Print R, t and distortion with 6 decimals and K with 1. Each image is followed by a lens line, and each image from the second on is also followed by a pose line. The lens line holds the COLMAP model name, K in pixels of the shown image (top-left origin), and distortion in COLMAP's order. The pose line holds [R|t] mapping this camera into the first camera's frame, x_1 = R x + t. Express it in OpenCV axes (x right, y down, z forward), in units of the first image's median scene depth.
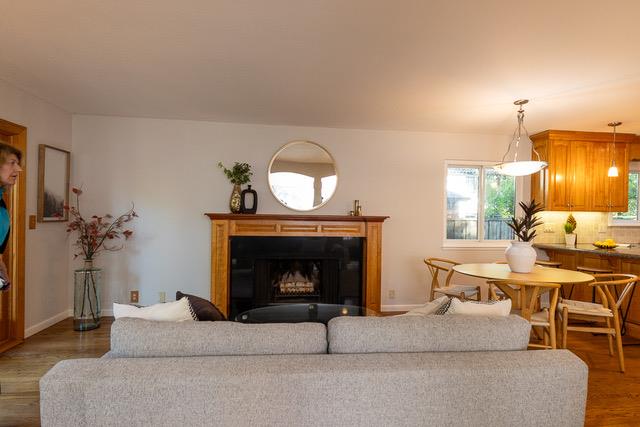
lens RADIAL K [[342.7, 0, 325.3], [0, 342.7, 211.6], [0, 0, 1]] dist [0.002511, 0.000906]
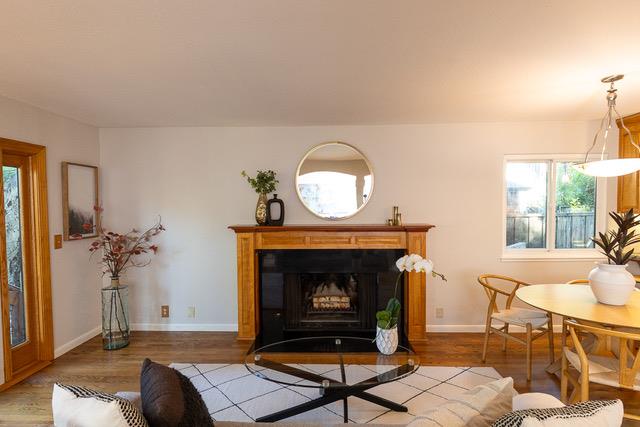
lens RADIAL K [[336.1, 0, 321.8], [0, 336.1, 215.1], [0, 0, 1]] dist [0.004127, -0.004536]
pose [[0.987369, -0.018291, -0.157381, 0.042572], [0.023603, 0.999211, 0.031948, -0.047595], [0.156672, -0.035259, 0.987021, 0.131648]]
